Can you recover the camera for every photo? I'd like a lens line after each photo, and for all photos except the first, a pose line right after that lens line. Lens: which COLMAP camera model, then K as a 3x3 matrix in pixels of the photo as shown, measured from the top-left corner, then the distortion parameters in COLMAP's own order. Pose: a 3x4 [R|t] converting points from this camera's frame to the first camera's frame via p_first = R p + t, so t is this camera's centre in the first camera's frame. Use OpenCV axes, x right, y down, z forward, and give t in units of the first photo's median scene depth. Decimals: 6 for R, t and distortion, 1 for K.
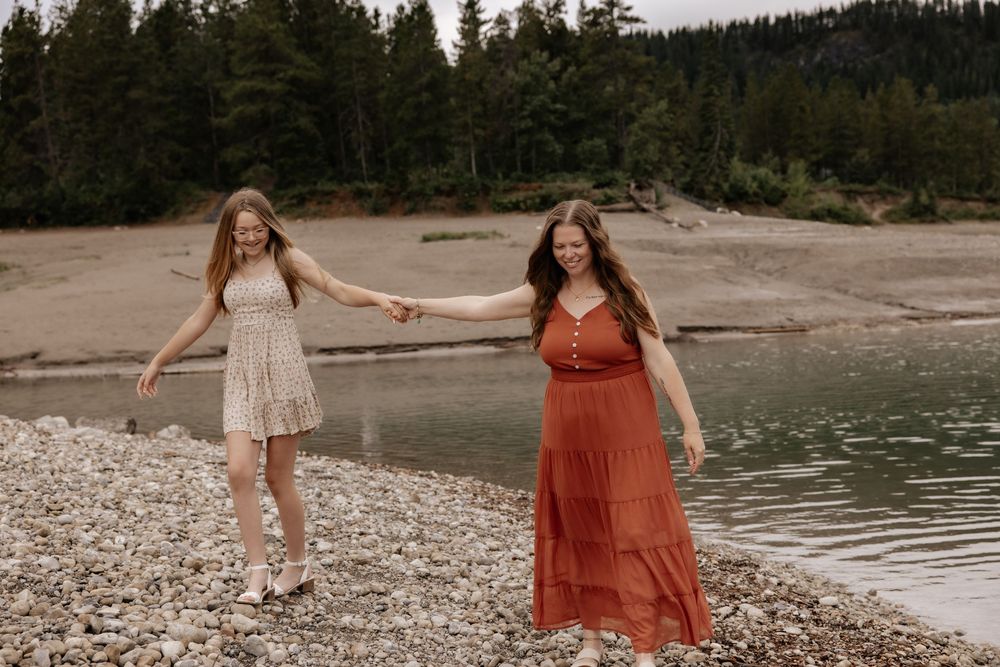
lens RADIAL K [[1426.8, 0, 500.0], [0, 1426.8, 333.5], [0, 0, 1]] dist [0.011647, 0.013966]
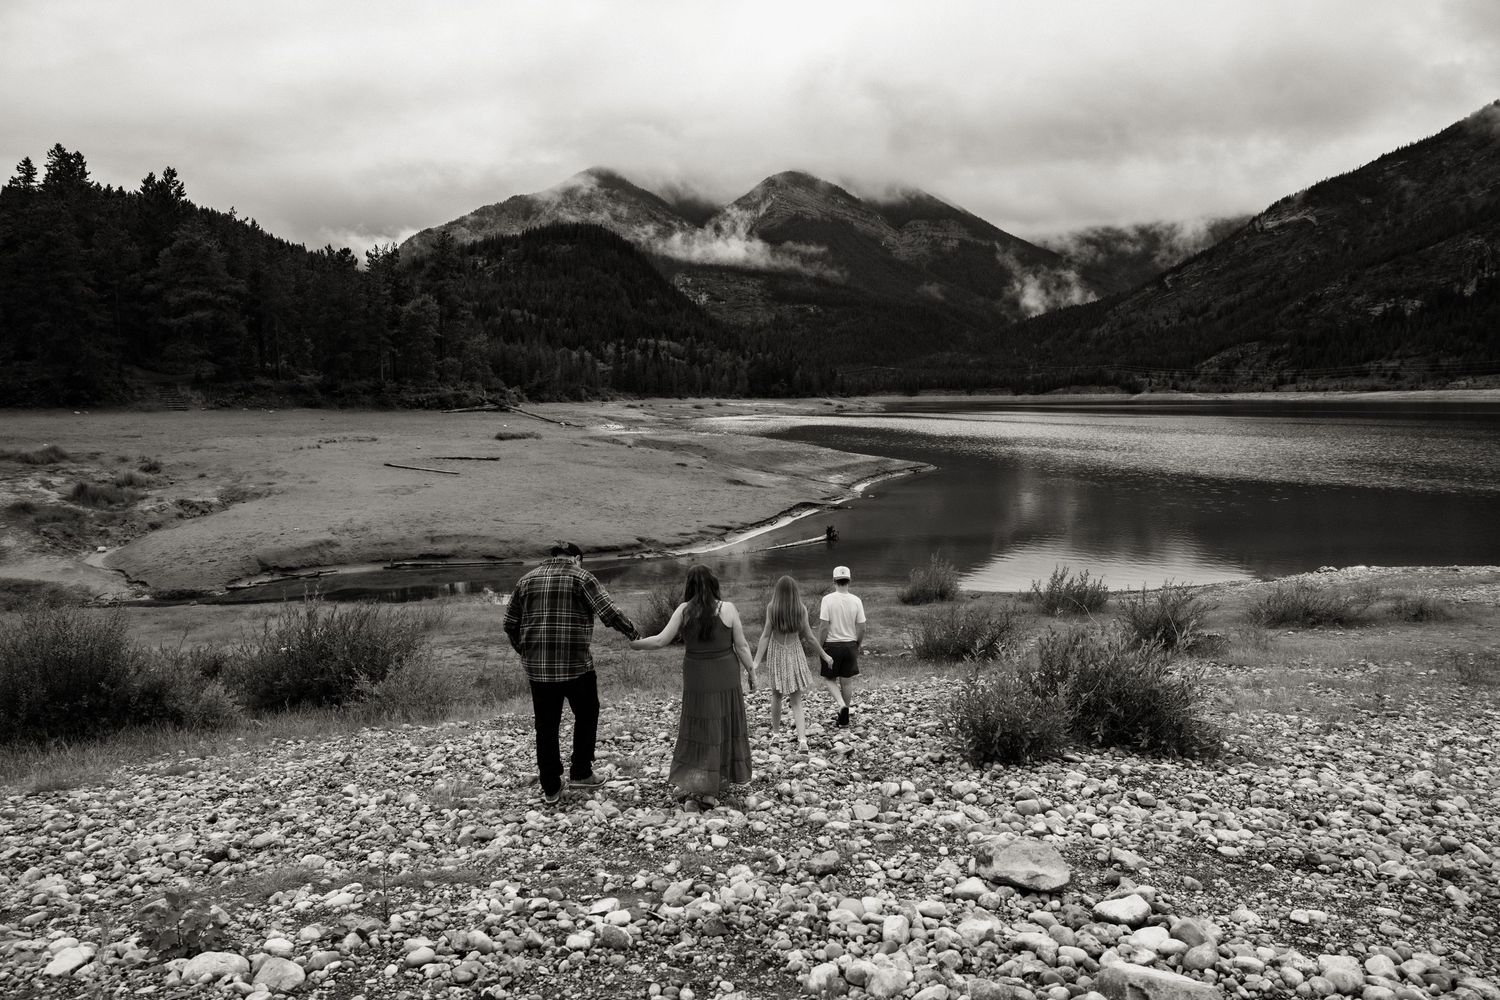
lens RADIAL K [[1000.2, 0, 749.8], [0, 1000.2, 497.5], [0, 0, 1]] dist [-0.001218, 0.001704]
pose [[0.637738, -0.044743, 0.768953, -0.512772], [0.011254, 0.998746, 0.048781, -0.039840], [-0.770171, -0.022456, 0.637442, 0.111765]]
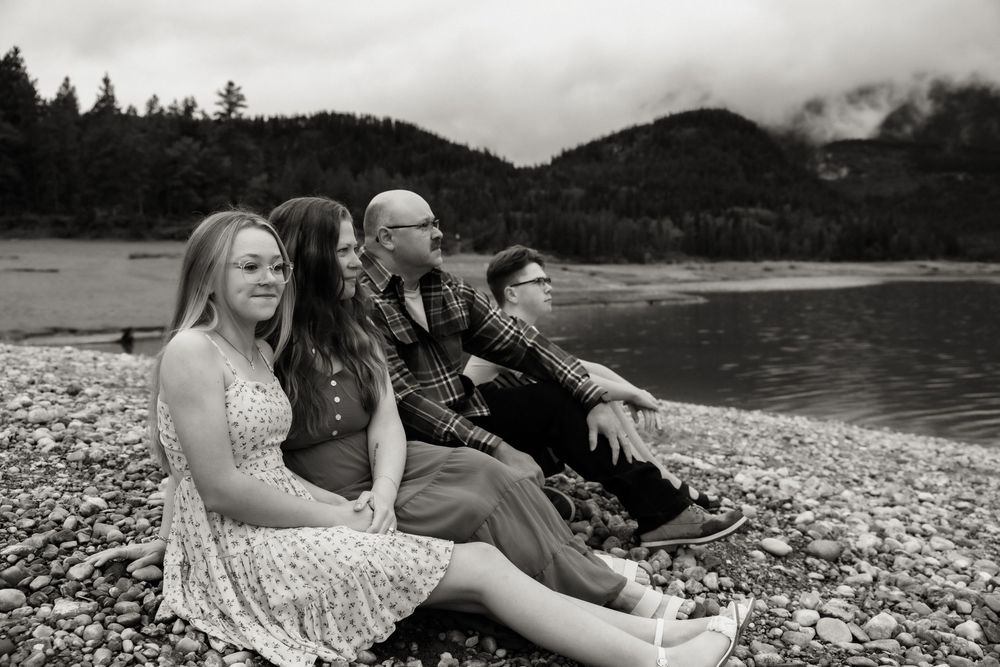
lens RADIAL K [[896.7, 0, 500.0], [0, 896.7, 333.5], [0, 0, 1]] dist [-0.005637, 0.008772]
pose [[0.899724, -0.006643, 0.436409, -0.087819], [-0.000677, 0.999862, 0.016615, -0.000475], [-0.436459, -0.015245, 0.899595, -0.025971]]
